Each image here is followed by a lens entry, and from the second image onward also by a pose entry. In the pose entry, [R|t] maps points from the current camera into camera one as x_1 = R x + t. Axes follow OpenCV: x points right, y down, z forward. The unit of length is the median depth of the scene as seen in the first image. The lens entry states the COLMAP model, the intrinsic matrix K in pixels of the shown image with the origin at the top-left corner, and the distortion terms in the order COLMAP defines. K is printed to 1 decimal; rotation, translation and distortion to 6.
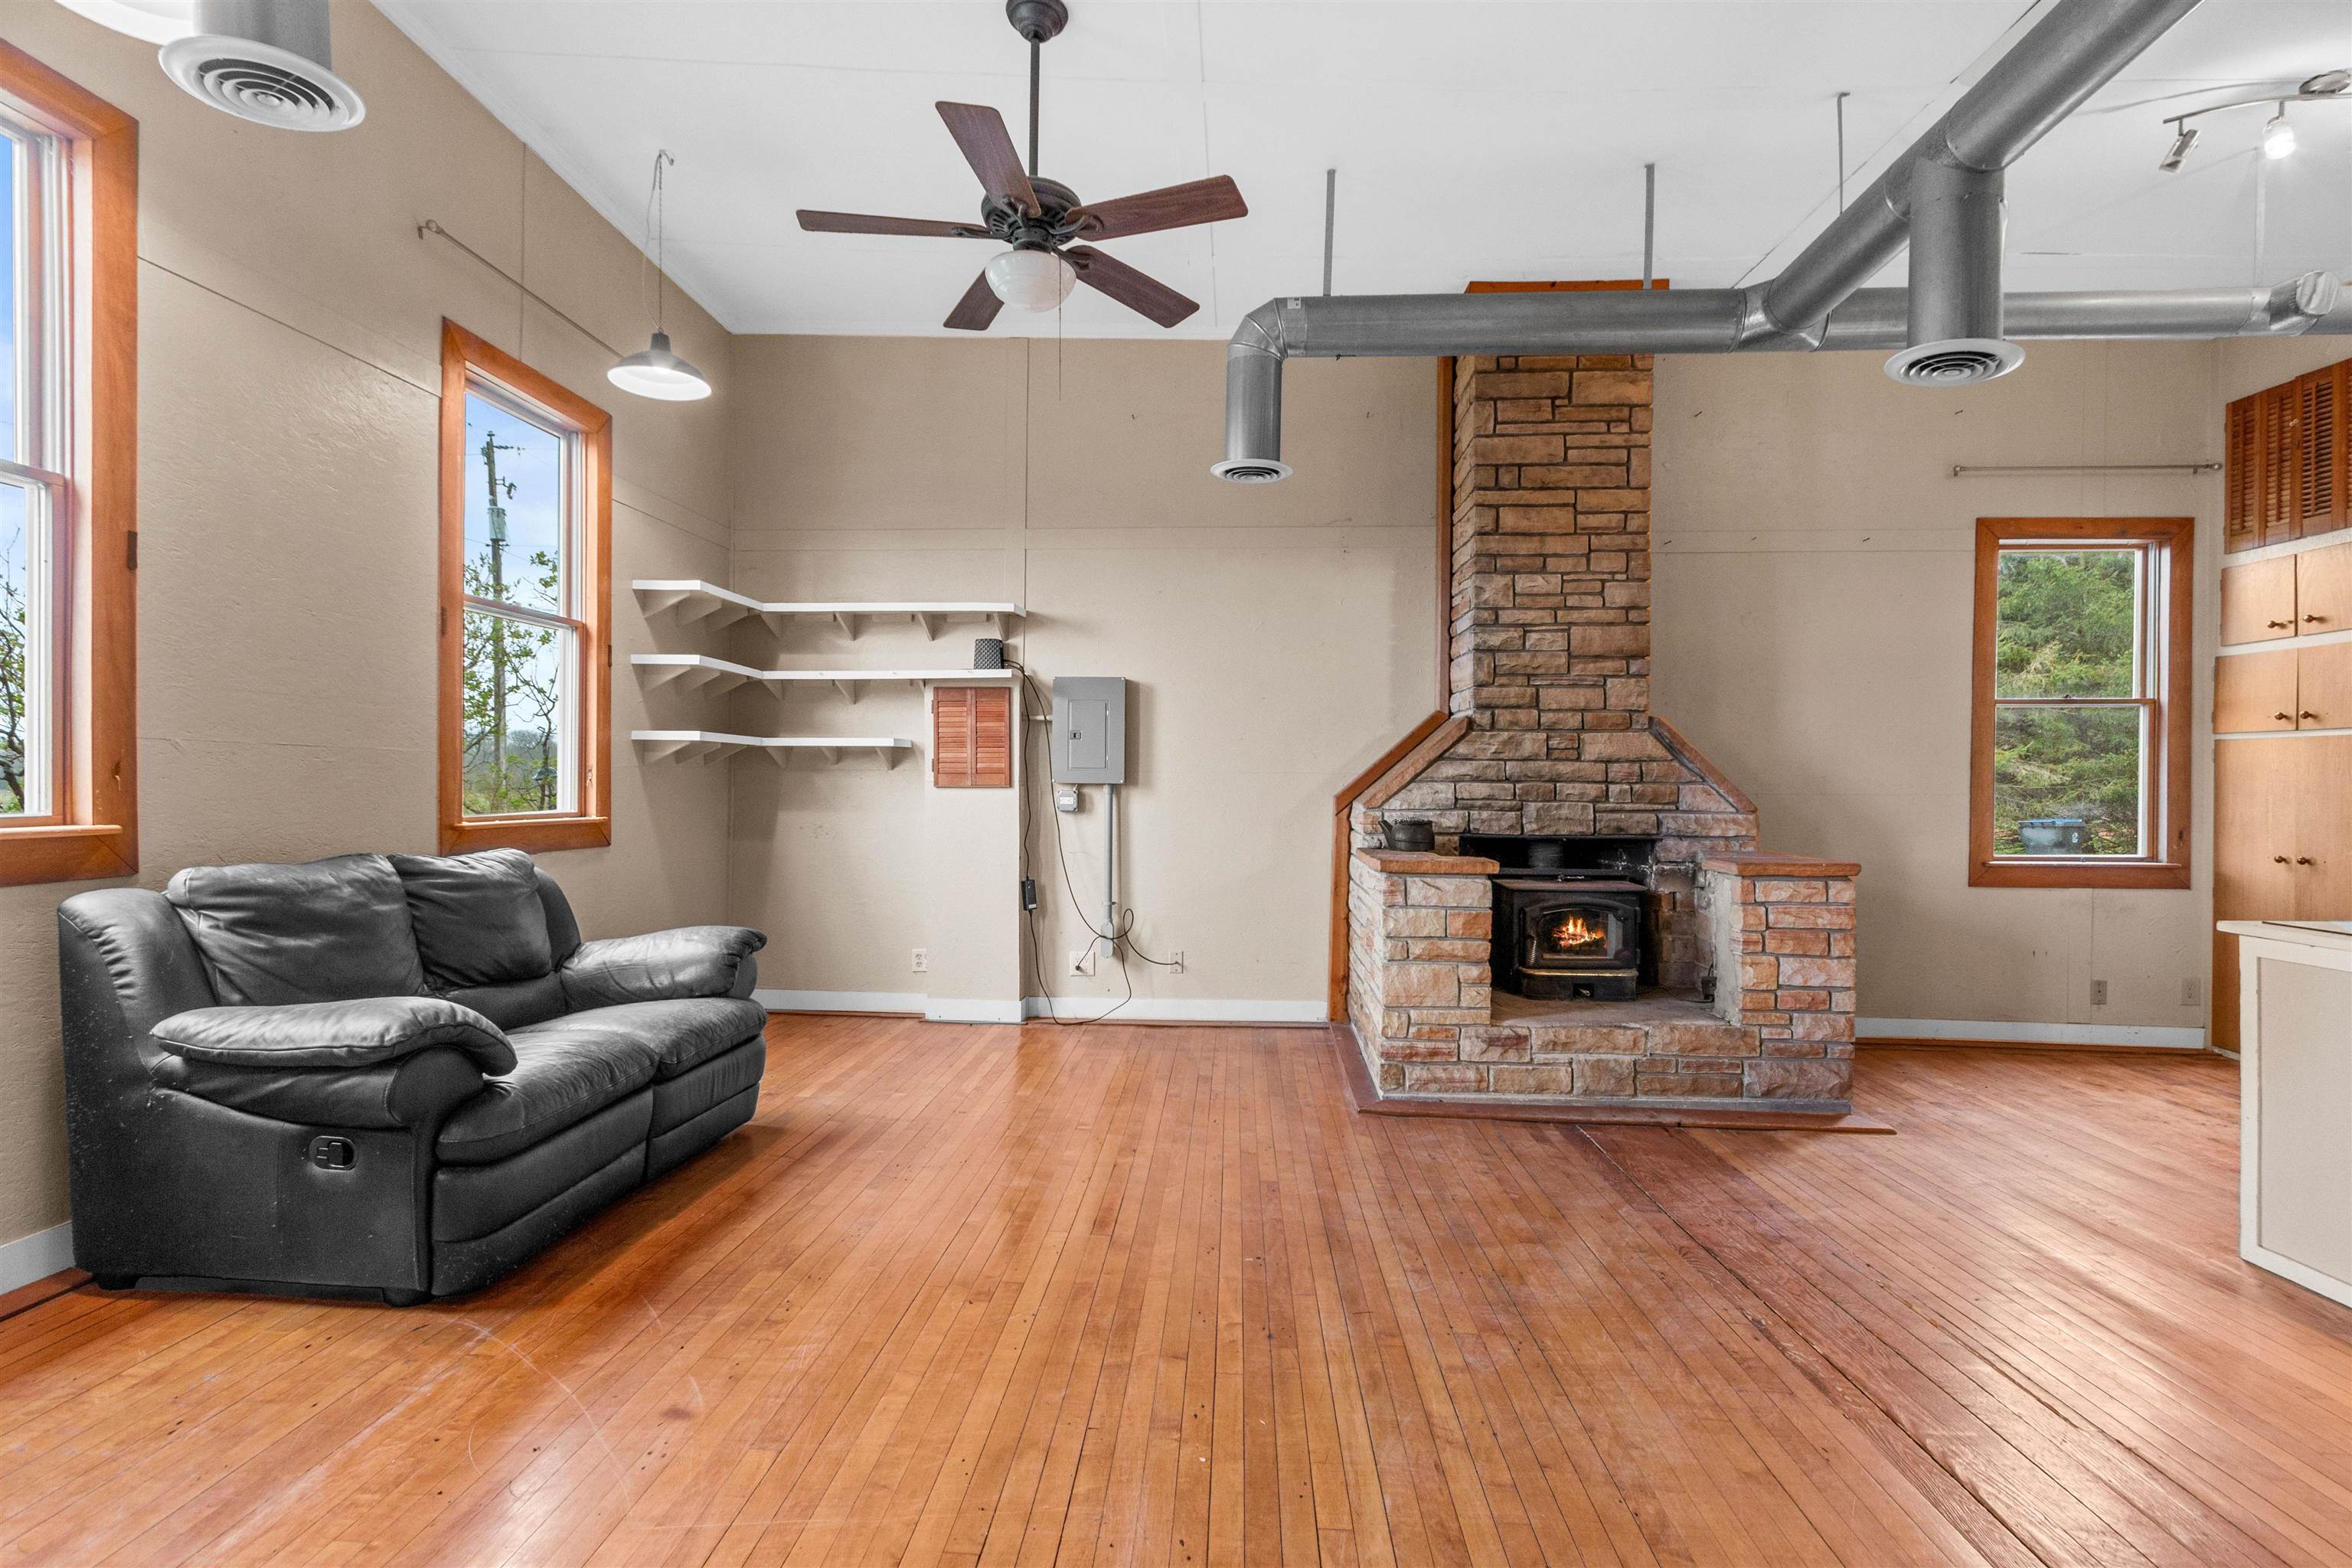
lens RADIAL K [[1110.1, 0, 1173.2], [0, 1110.1, 783.0], [0, 0, 1]] dist [0.006229, -0.002160]
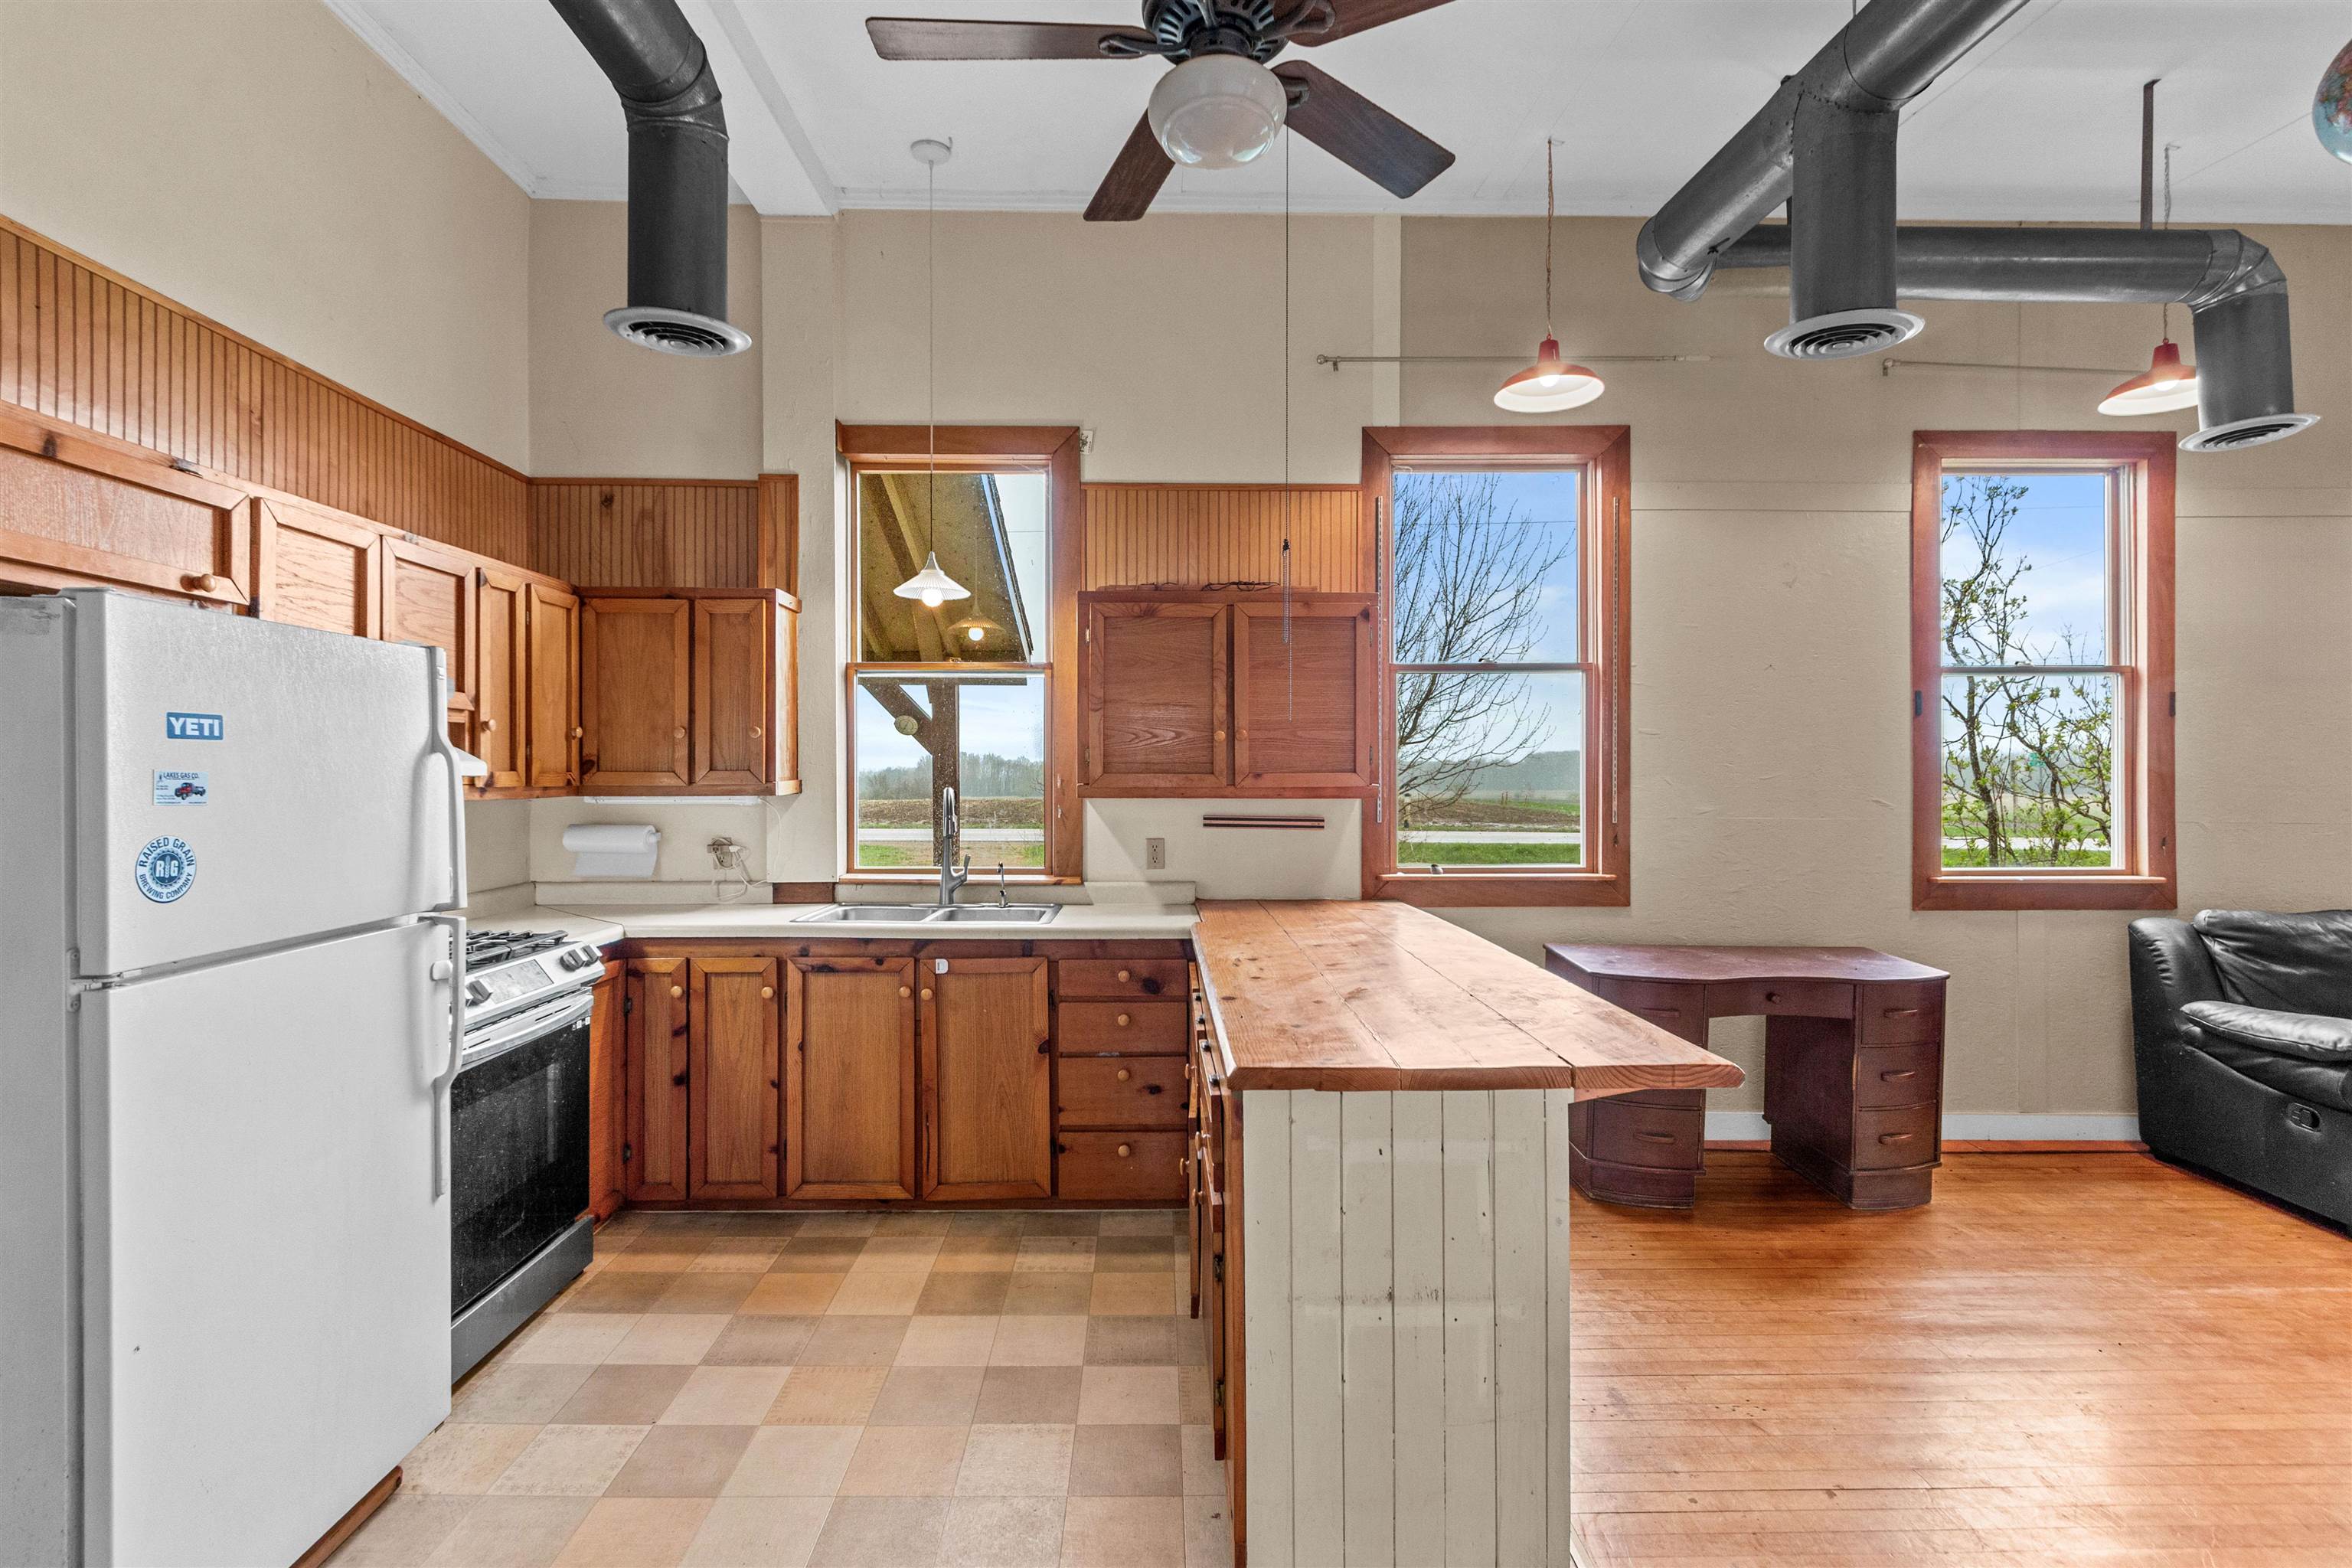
lens RADIAL K [[1110.1, 0, 1176.8], [0, 1110.1, 776.0], [0, 0, 1]] dist [0.006229, -0.002160]
pose [[0.072256, -0.007303, -0.997359, 0.339122], [-0.001500, 0.999971, -0.007431, -0.057991], [0.997385, 0.002033, 0.072243, -0.328504]]
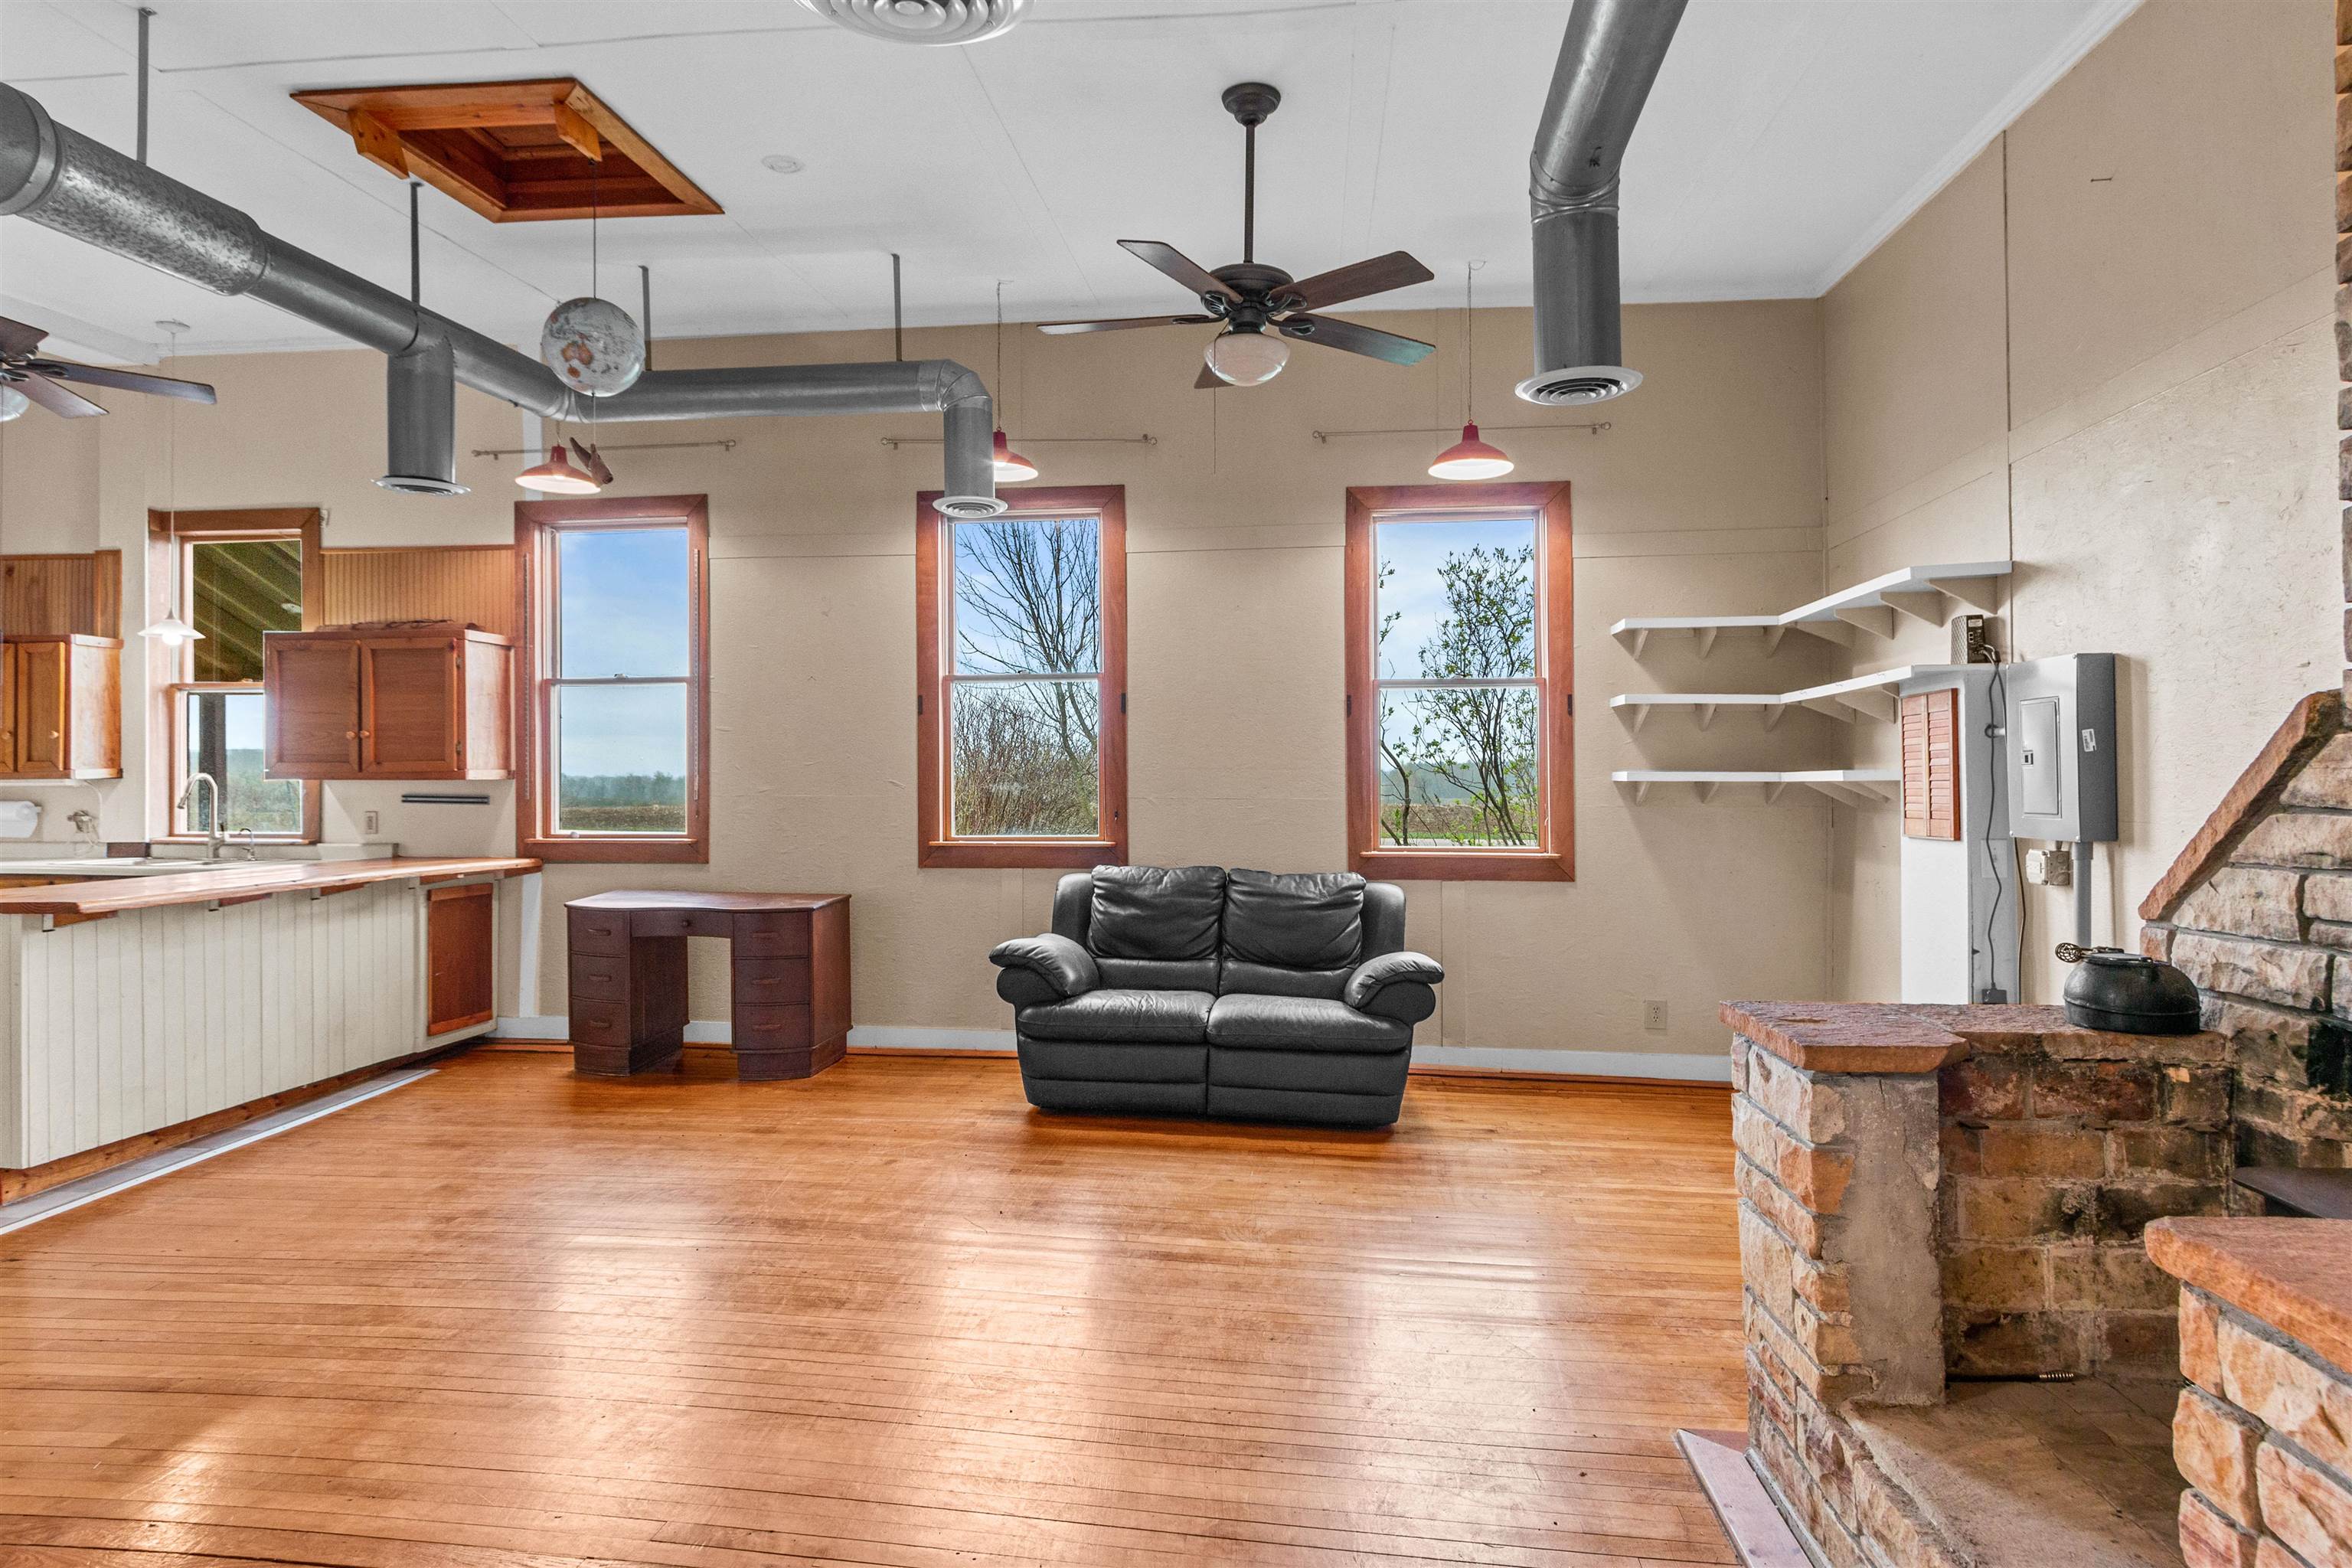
lens RADIAL K [[1276.4, 0, 1192.6], [0, 1276.4, 777.7], [0, 0, 1]] dist [0.006530, -0.004160]
pose [[-0.055389, -0.012217, -0.998390, 0.820076], [0.000290, 0.999925, -0.012252, -0.031569], [0.998465, -0.000968, -0.055382, 0.774880]]
